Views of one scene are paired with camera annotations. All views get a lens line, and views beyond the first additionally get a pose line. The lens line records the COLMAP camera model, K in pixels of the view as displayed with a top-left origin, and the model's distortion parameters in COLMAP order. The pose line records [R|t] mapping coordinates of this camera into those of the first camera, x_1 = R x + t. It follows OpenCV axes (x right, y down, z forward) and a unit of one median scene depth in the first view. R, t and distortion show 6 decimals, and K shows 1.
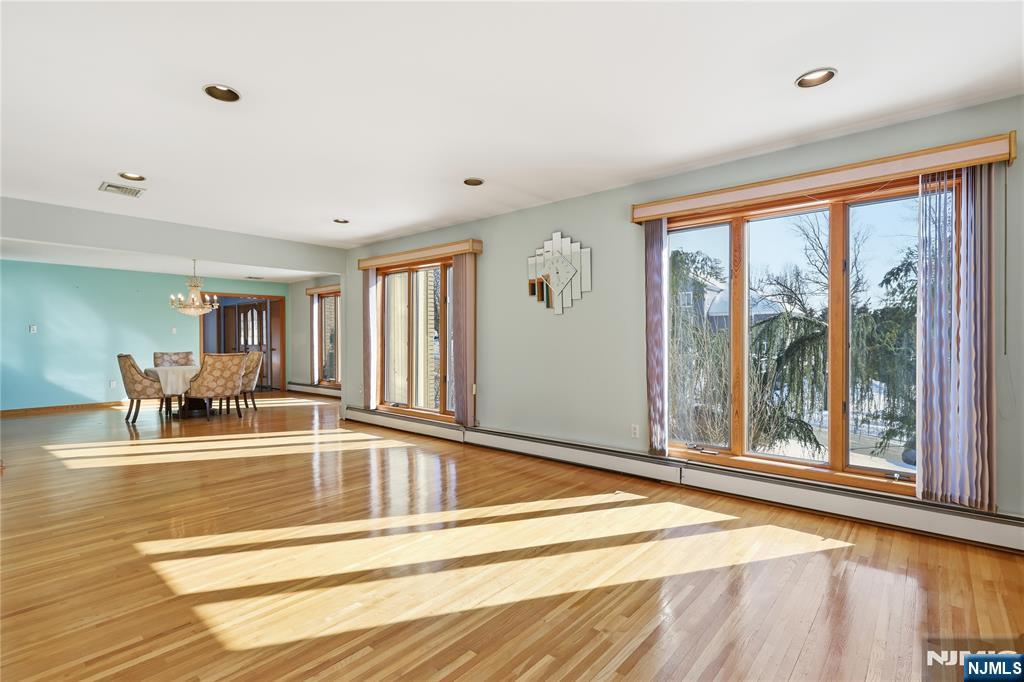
lens RADIAL K [[484.8, 0, 514.9], [0, 484.8, 341.7], [0, 0, 1]] dist [0.001364, -0.000281]
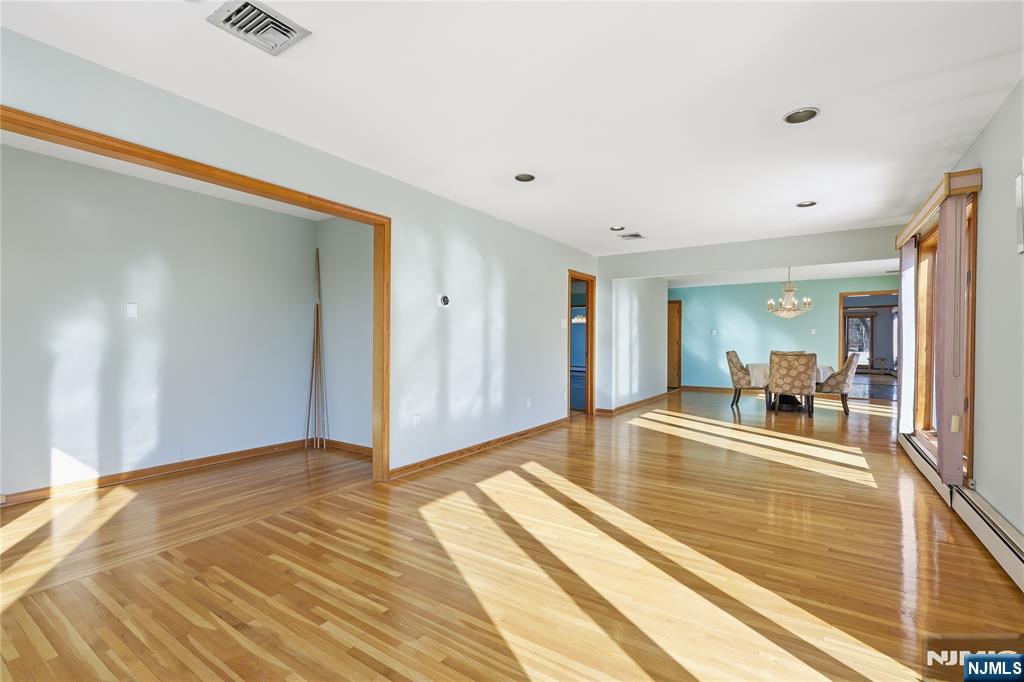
lens RADIAL K [[454.3, 0, 516.0], [0, 454.3, 341.1], [0, 0, 1]] dist [-0.004242, -0.000355]
pose [[0.127188, 0.005402, -0.991864, 0.758208], [-0.008851, 0.999952, 0.004311, -0.001245], [0.991839, 0.008231, 0.127229, 0.747077]]
